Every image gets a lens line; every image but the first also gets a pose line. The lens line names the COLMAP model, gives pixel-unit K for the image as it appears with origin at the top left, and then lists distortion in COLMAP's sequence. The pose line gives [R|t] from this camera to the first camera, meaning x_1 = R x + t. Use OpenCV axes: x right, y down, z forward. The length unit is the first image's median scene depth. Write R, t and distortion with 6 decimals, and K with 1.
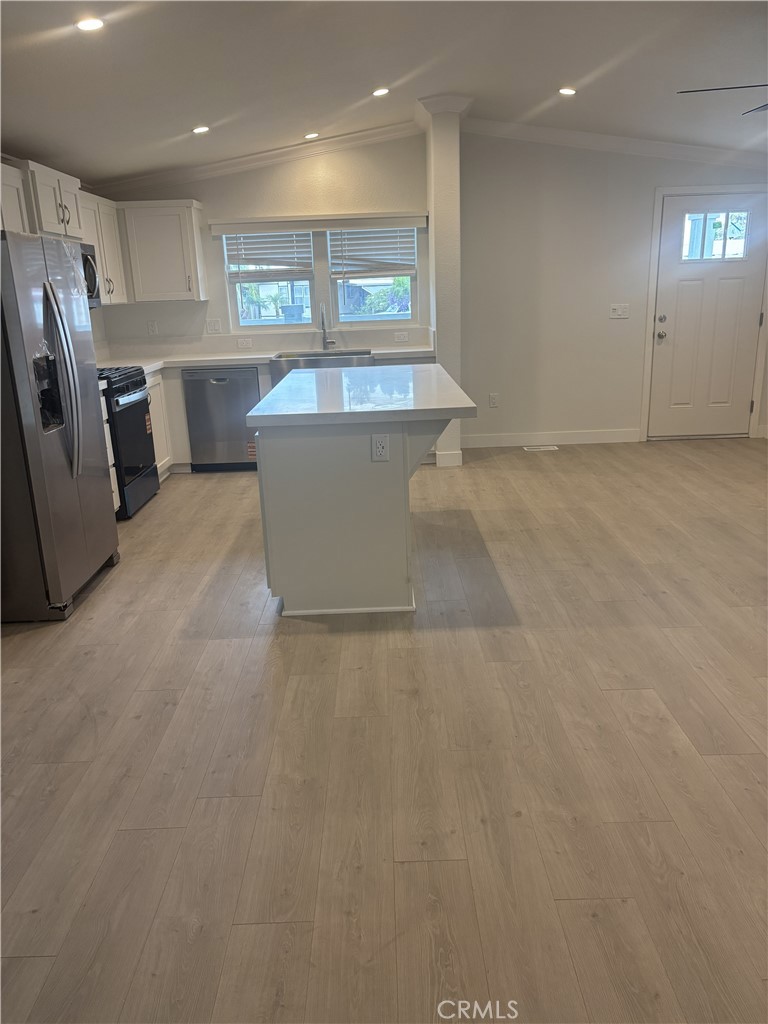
lens RADIAL K [[771.6, 0, 384.0], [0, 771.6, 512.0], [0, 0, 1]] dist [0.011348, -0.005768]
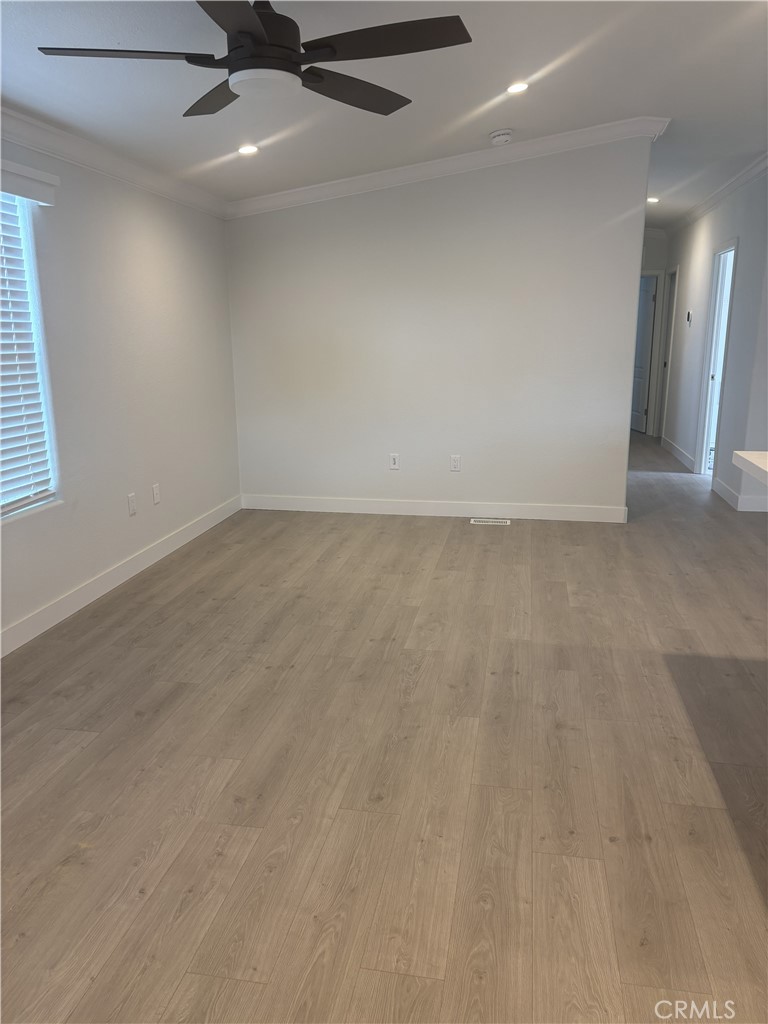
lens RADIAL K [[775.1, 0, 387.3], [0, 775.1, 512.9], [0, 0, 1]] dist [0.043064, -0.044849]
pose [[-0.981652, -0.006293, 0.190575, 0.324661], [0.087974, 0.871775, 0.481943, -0.522193], [-0.169172, 0.489866, -0.855226, 1.765385]]
